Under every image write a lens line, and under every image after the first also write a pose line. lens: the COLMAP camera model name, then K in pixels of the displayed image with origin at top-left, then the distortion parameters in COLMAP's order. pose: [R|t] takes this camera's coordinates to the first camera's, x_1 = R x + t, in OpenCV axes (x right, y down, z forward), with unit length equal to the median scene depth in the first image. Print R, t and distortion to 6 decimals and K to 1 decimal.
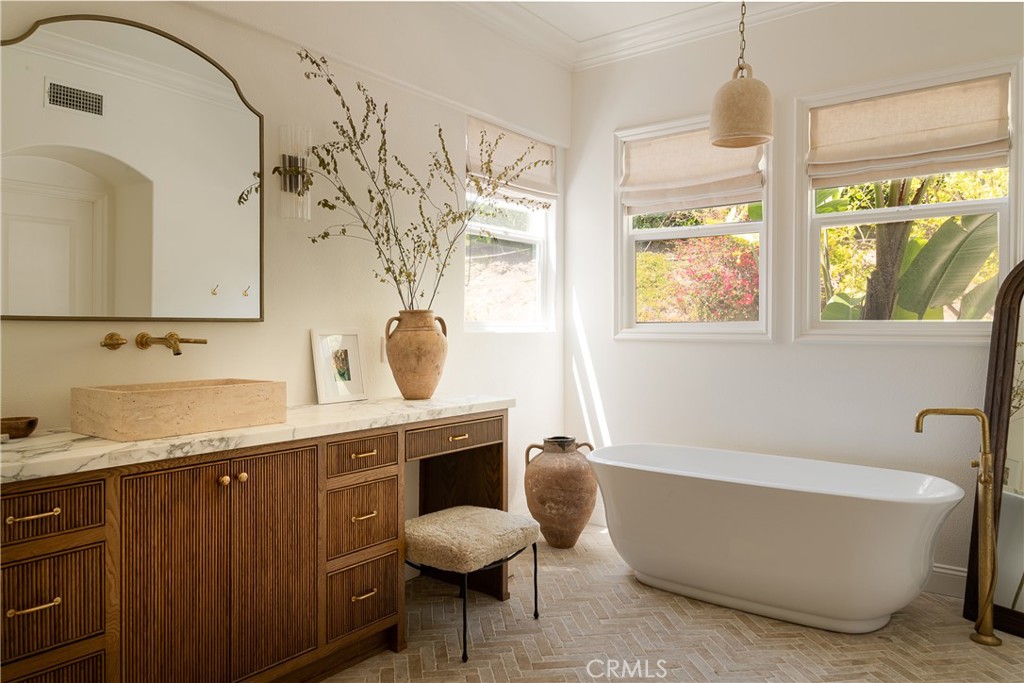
lens RADIAL K [[632.7, 0, 475.2], [0, 632.7, 352.5], [0, 0, 1]] dist [0.013803, -0.005324]
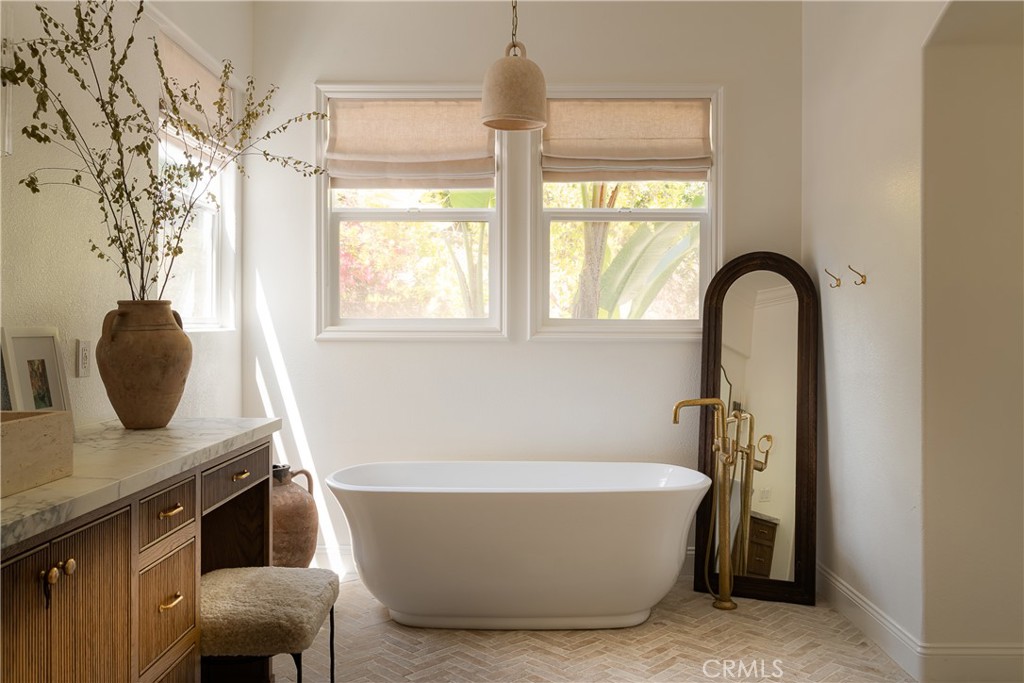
lens RADIAL K [[776.8, 0, 514.4], [0, 776.8, 351.4], [0, 0, 1]] dist [-0.003318, 0.002917]
pose [[0.829672, -0.018905, 0.557931, -0.223400], [0.021527, 0.999767, 0.001865, -0.003470], [-0.557835, 0.010463, 0.829886, 0.064401]]
